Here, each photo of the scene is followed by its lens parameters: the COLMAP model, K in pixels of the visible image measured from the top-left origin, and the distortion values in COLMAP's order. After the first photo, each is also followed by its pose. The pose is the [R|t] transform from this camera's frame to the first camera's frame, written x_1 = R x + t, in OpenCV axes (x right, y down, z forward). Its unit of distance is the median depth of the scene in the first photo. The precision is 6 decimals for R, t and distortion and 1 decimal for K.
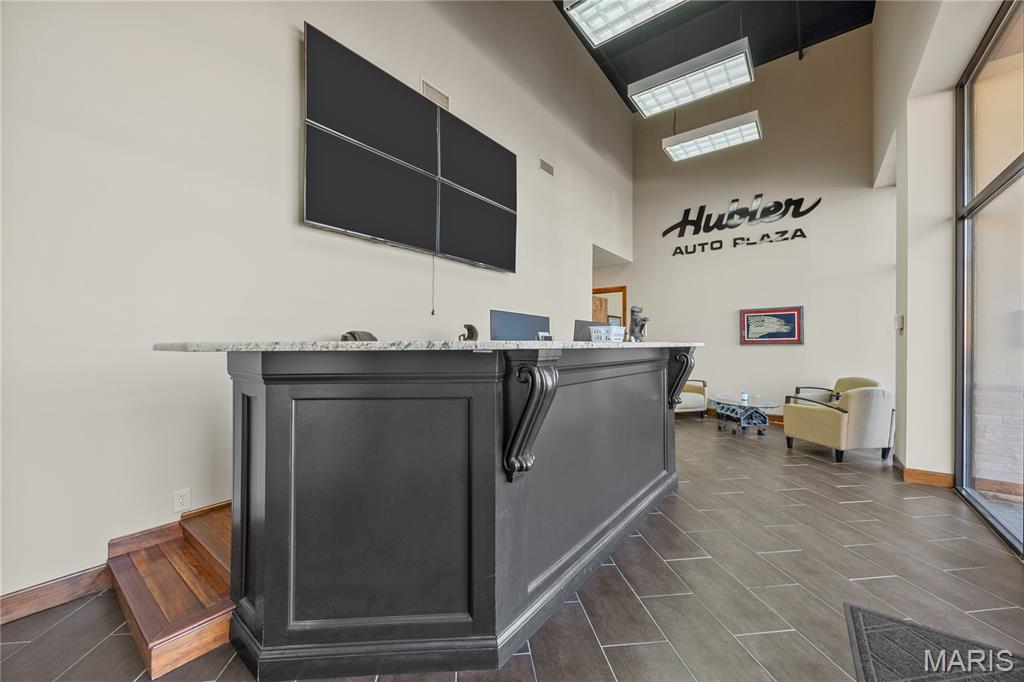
lens RADIAL K [[390.7, 0, 508.4], [0, 390.7, 345.4], [0, 0, 1]] dist [-0.001337, 0.000132]
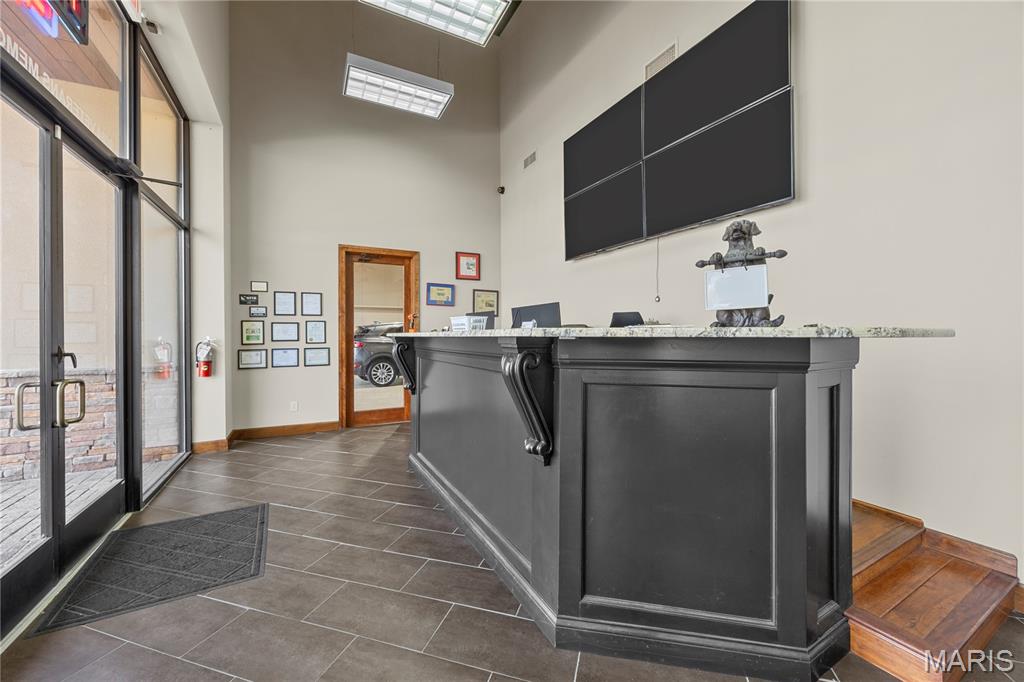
lens RADIAL K [[396.1, 0, 516.5], [0, 396.1, 327.7], [0, 0, 1]] dist [-0.000465, 0.000052]
pose [[-0.399970, -0.014708, -0.916410, 0.994235], [0.009317, 0.999754, -0.020112, 0.004427], [0.916481, -0.016583, -0.399734, 1.304723]]
